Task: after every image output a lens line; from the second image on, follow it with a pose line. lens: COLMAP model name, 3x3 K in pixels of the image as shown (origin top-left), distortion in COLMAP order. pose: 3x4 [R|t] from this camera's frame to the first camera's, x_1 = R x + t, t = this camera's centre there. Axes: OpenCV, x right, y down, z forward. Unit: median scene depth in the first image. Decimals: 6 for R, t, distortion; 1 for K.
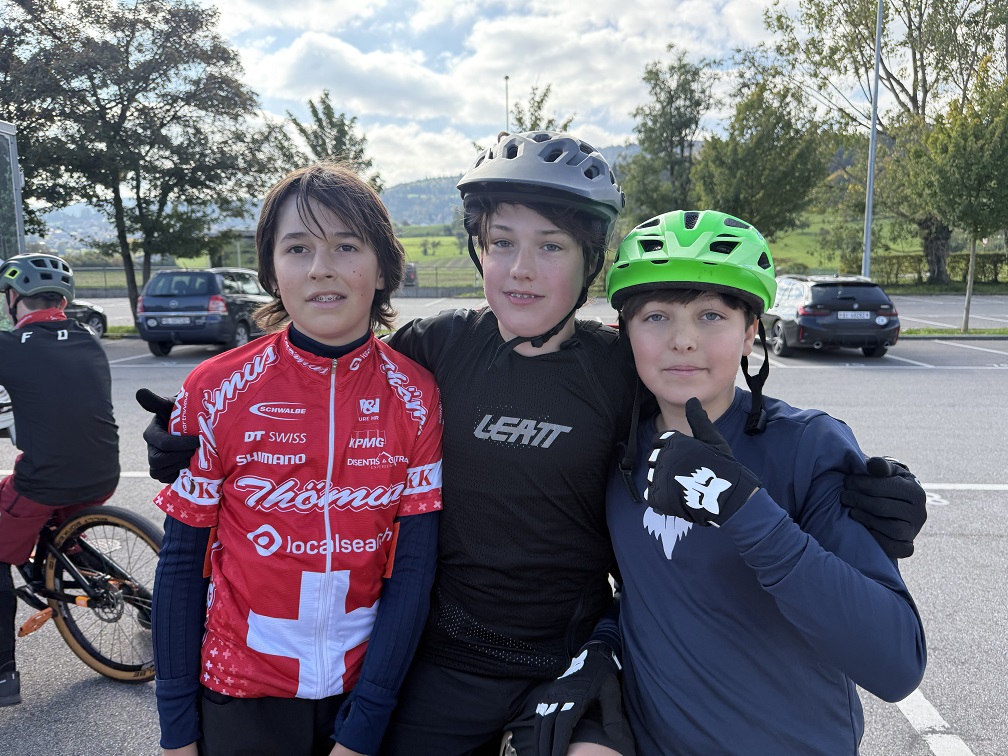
lens RADIAL K [[697.8, 0, 504.0], [0, 697.8, 378.0], [0, 0, 1]] dist [0.061262, -0.079841]
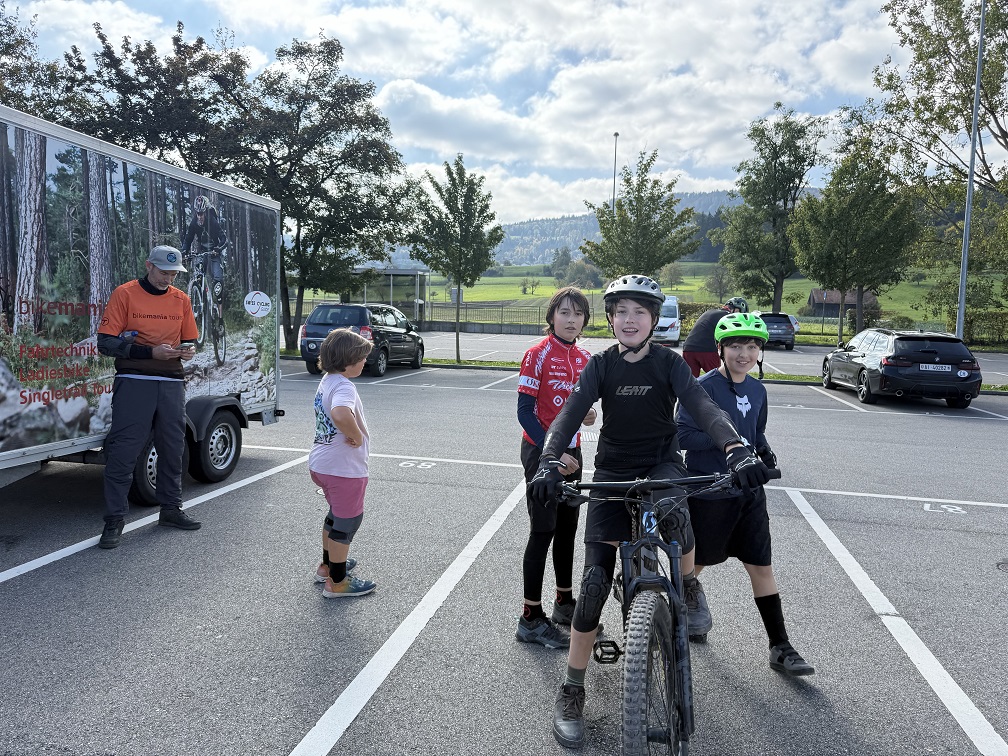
lens RADIAL K [[697.8, 0, 504.0], [0, 697.8, 378.0], [0, 0, 1]] dist [0.061262, -0.079841]
pose [[0.990062, 0.050219, -0.131358, -0.010100], [-0.057402, 0.997023, -0.051474, 0.014110], [0.128382, 0.058503, 0.989998, -0.106580]]
